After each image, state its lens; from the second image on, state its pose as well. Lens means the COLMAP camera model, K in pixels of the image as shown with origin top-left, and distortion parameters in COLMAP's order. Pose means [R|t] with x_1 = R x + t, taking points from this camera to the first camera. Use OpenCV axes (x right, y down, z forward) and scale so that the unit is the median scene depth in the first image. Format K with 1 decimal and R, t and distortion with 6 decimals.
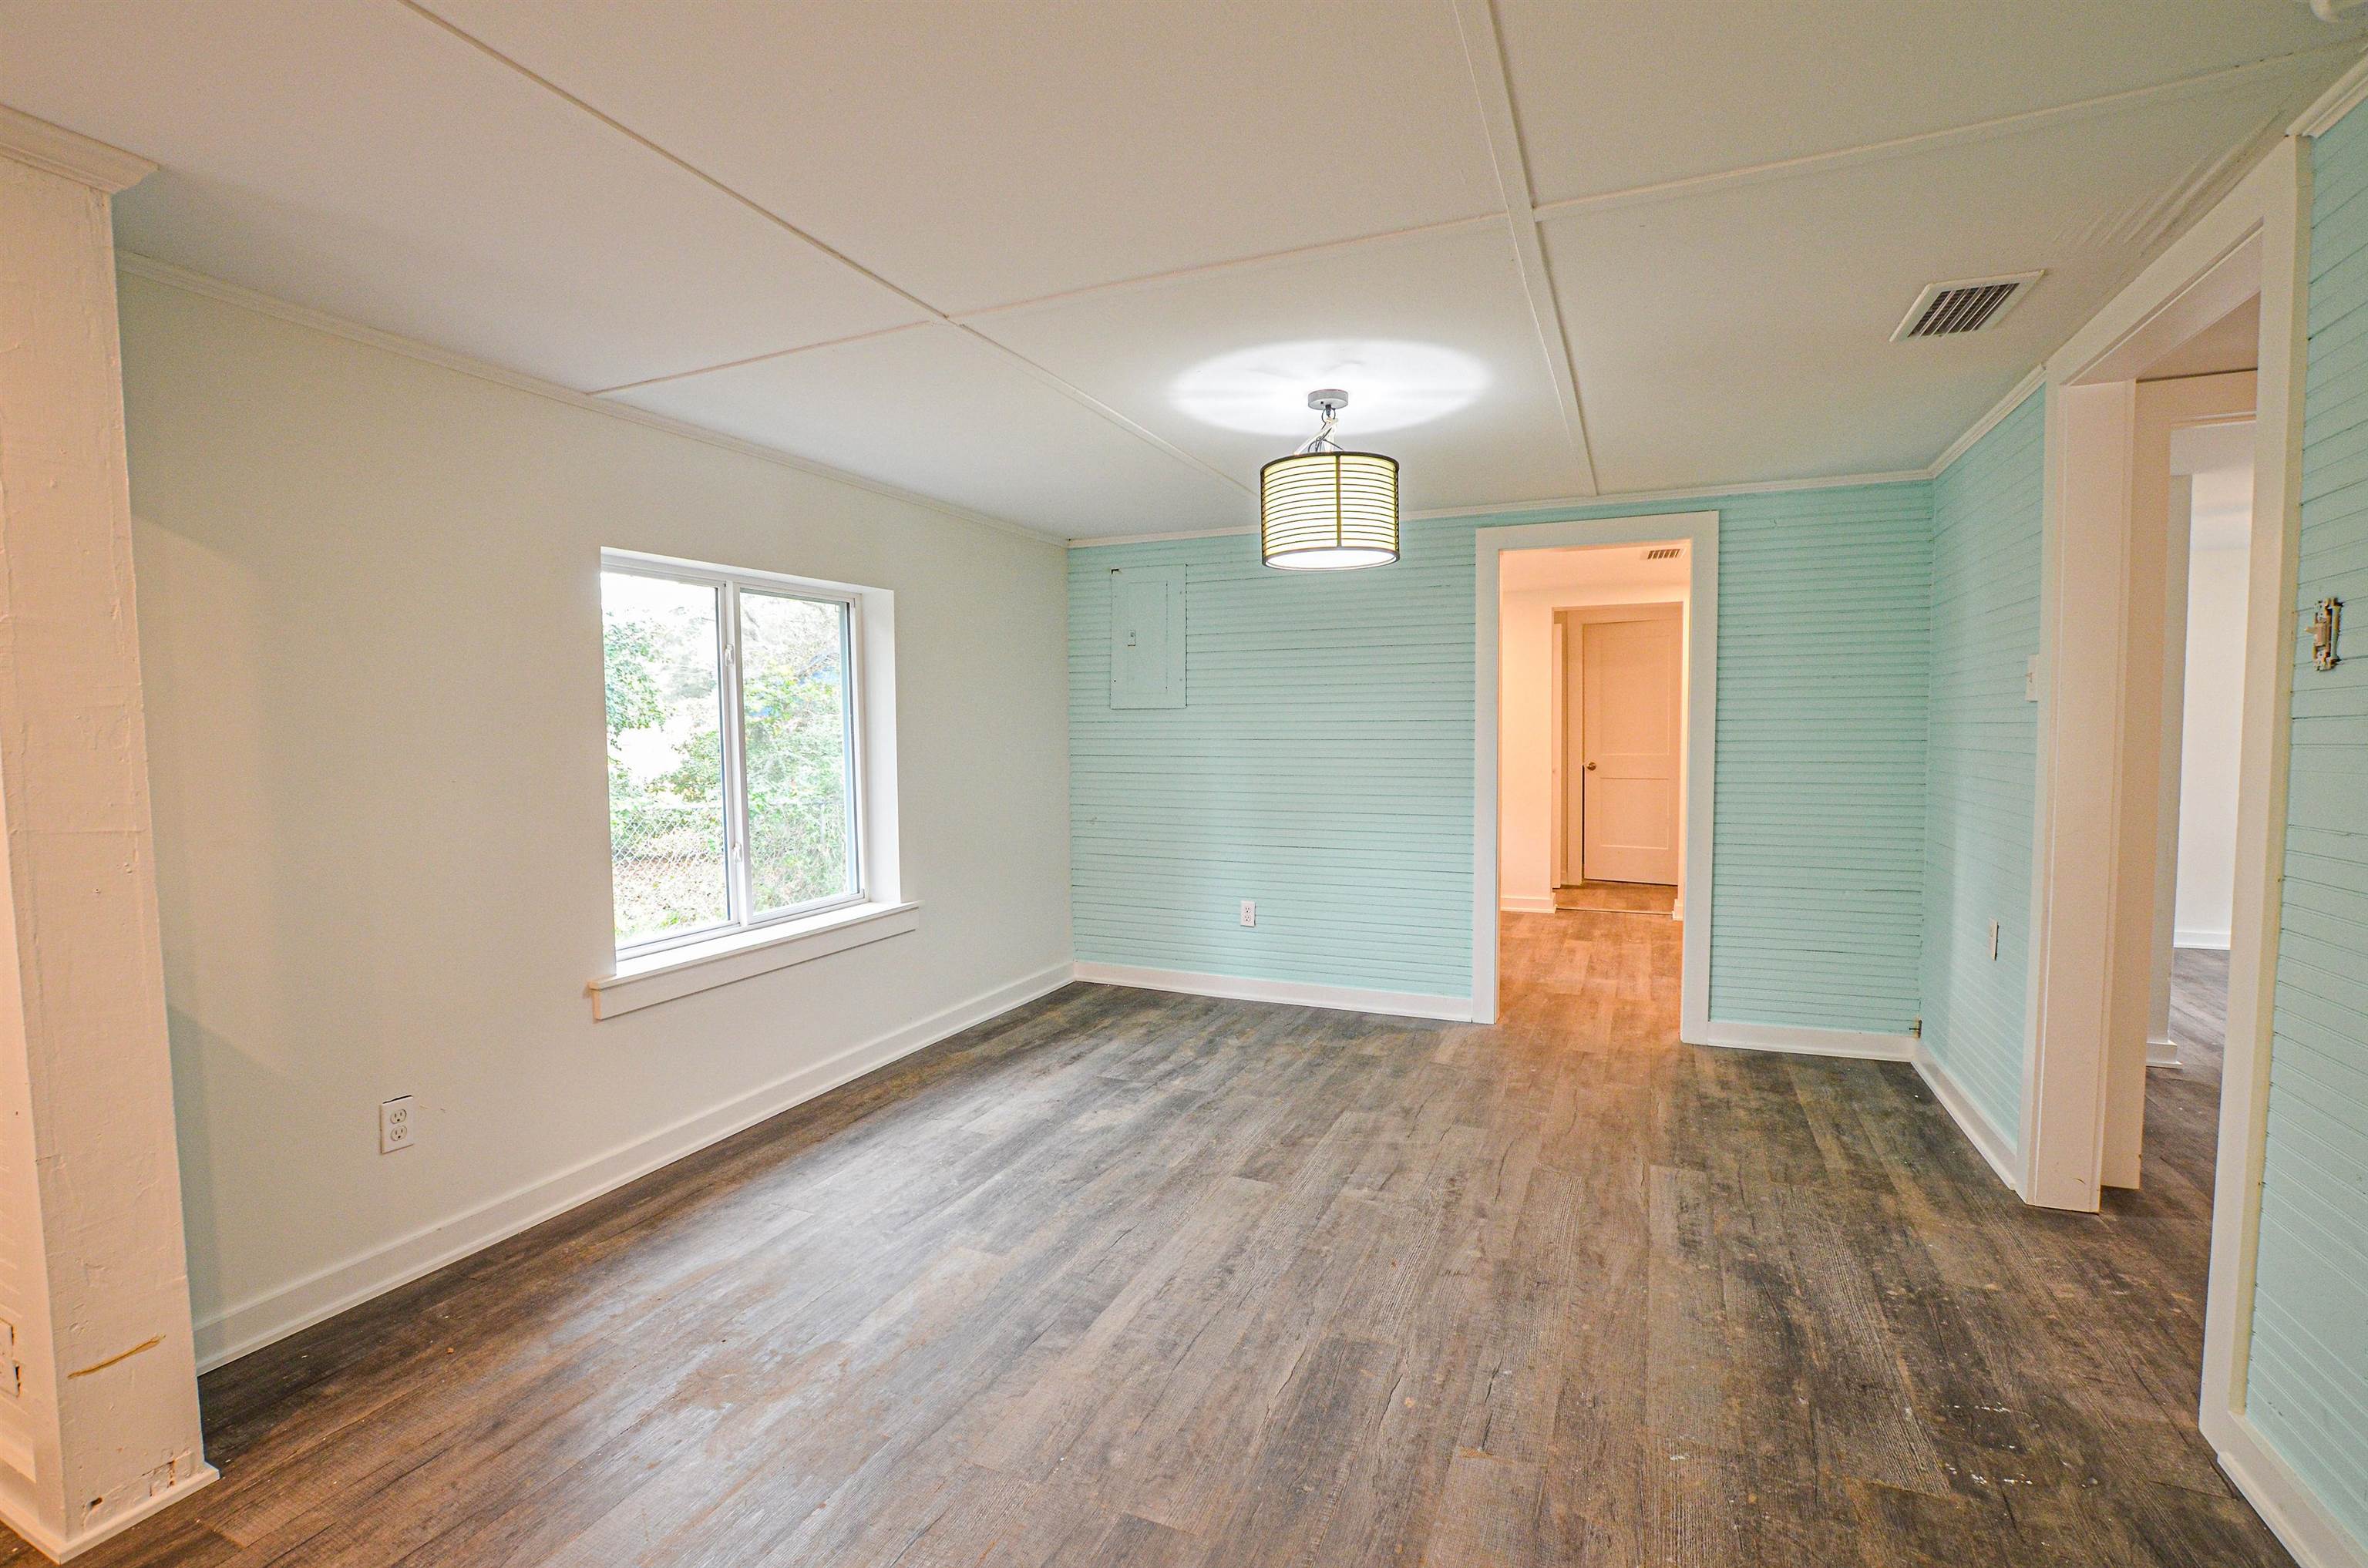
lens RADIAL K [[1040.6, 0, 1197.3], [0, 1040.6, 786.5], [0, 0, 1]] dist [-0.035794, 0.008136]
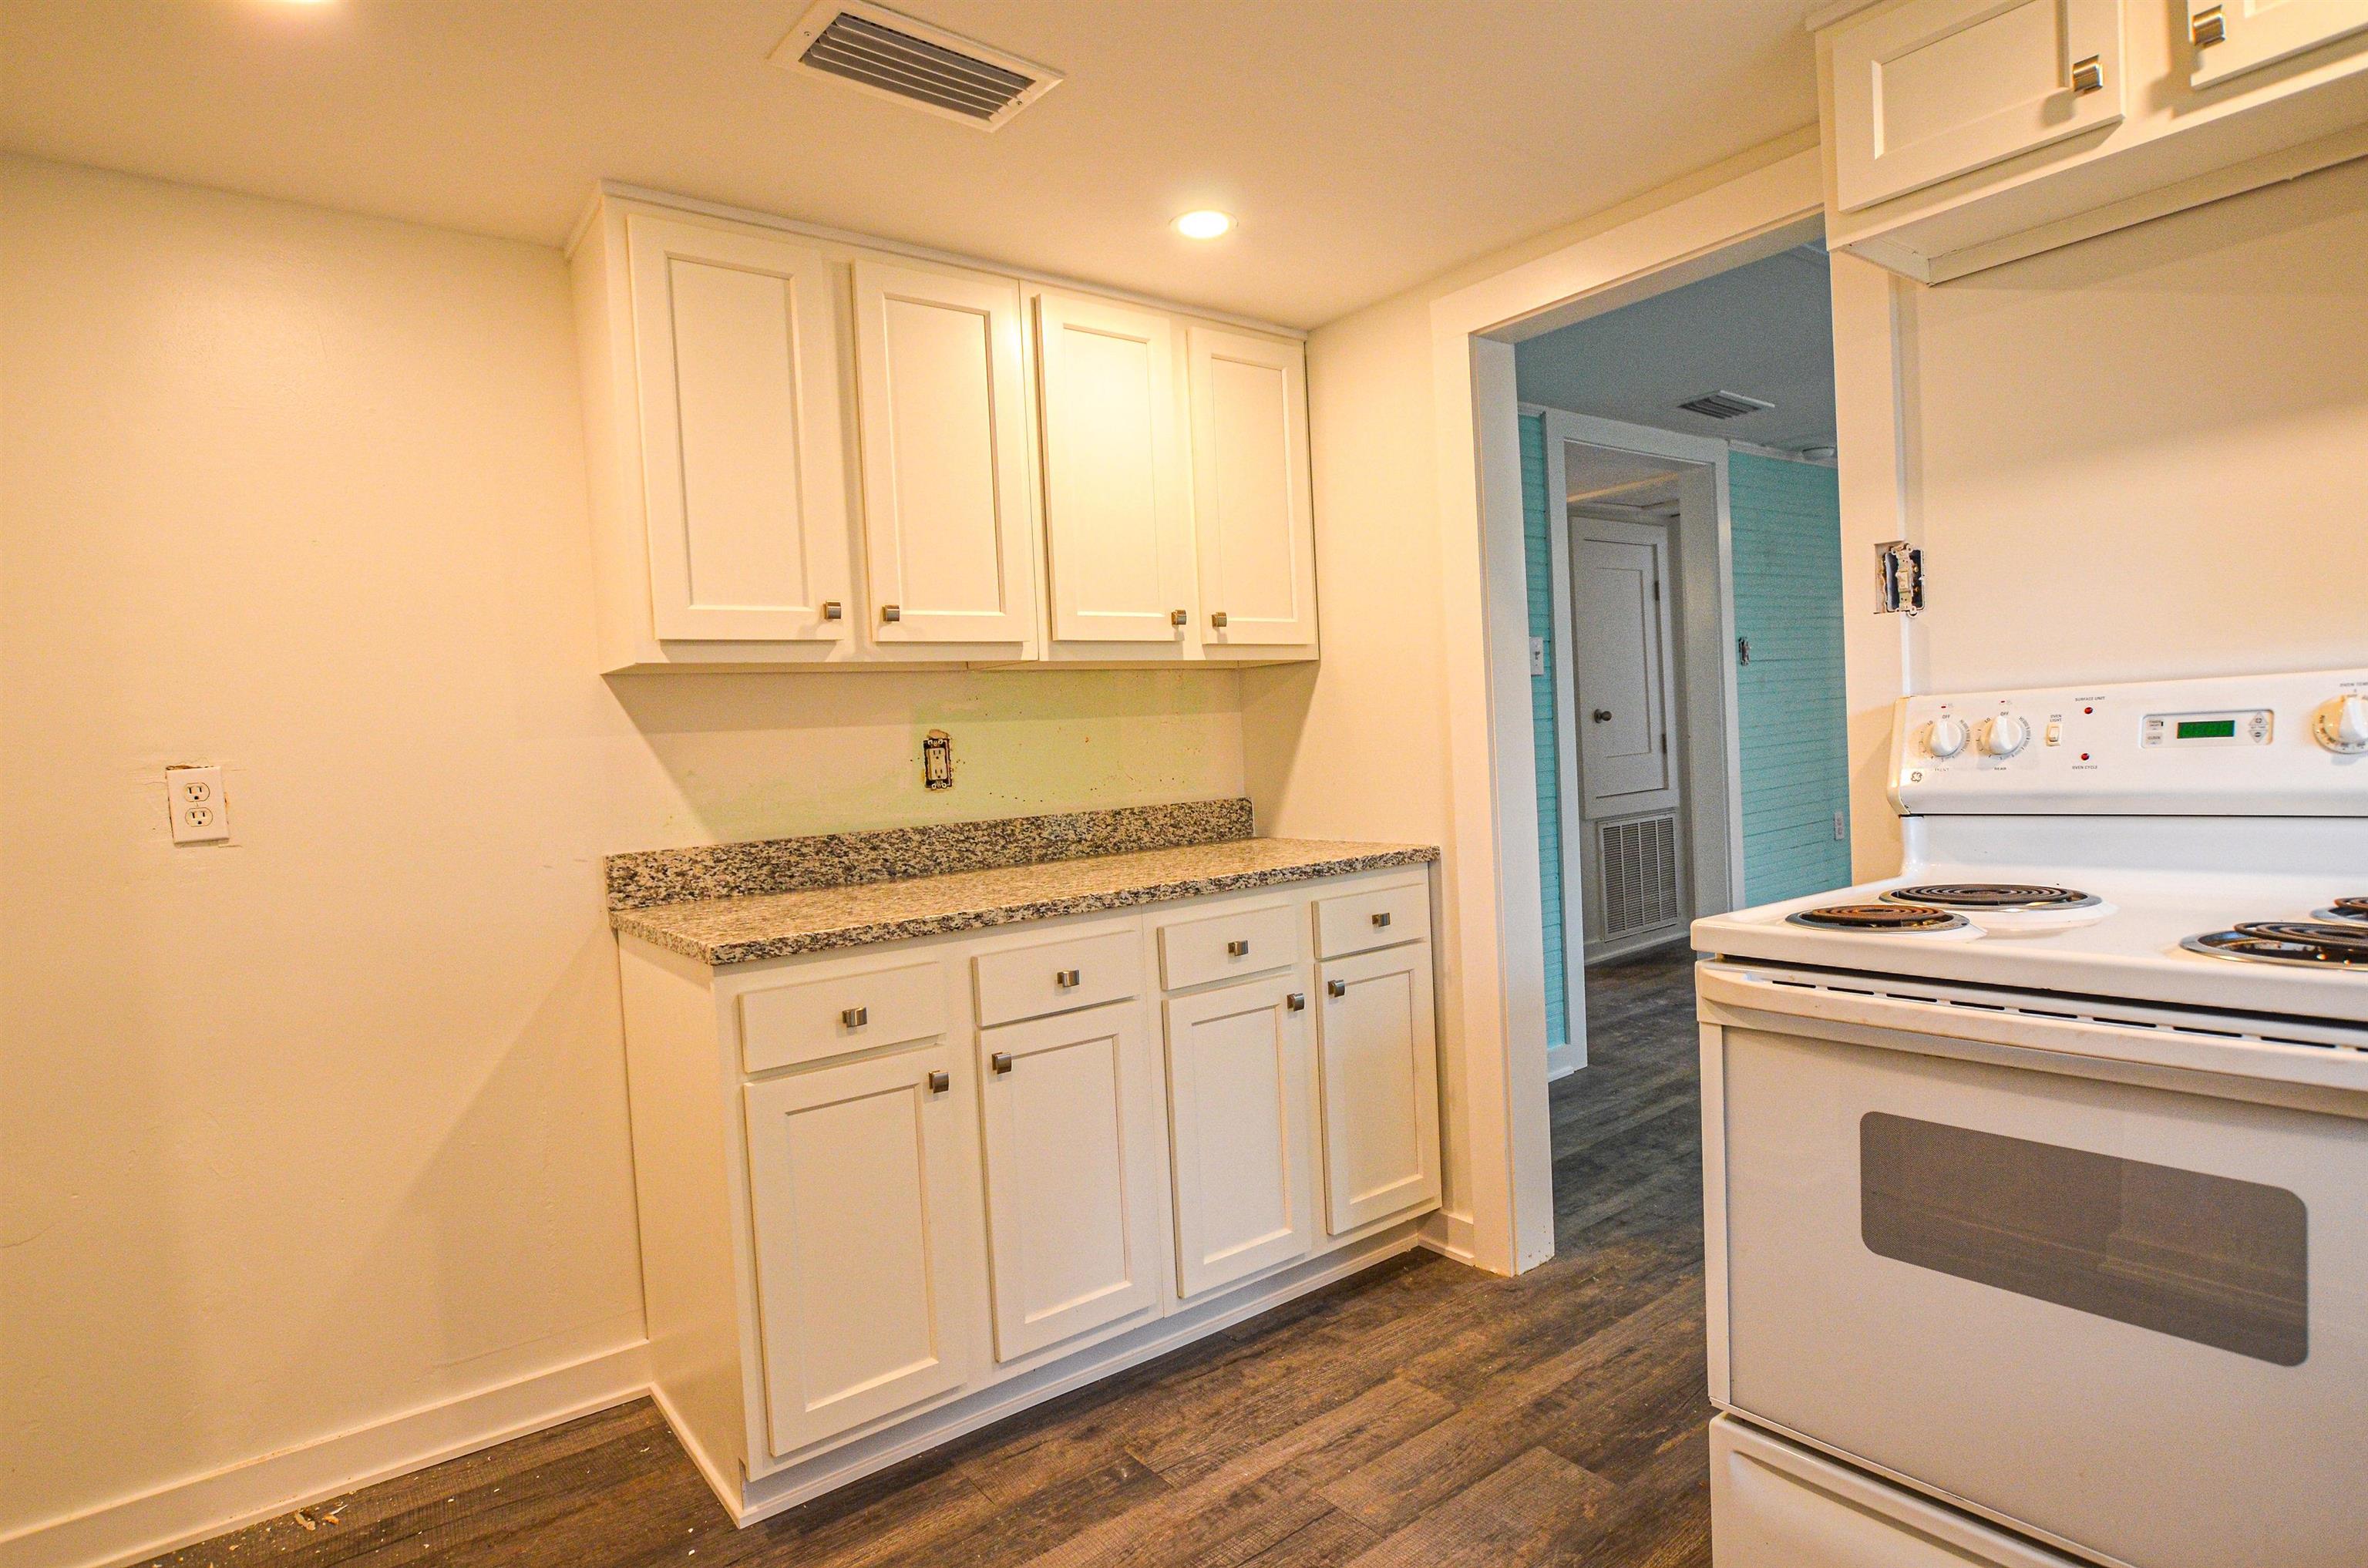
lens RADIAL K [[1231.4, 0, 1184.0], [0, 1231.4, 784.0], [0, 0, 1]] dist [0.000040, 0.000010]
pose [[-0.873217, 0.036543, 0.485959, 0.346351], [0.086536, 0.992965, 0.080827, -0.084055], [-0.479587, 0.112632, -0.870236, 1.827431]]
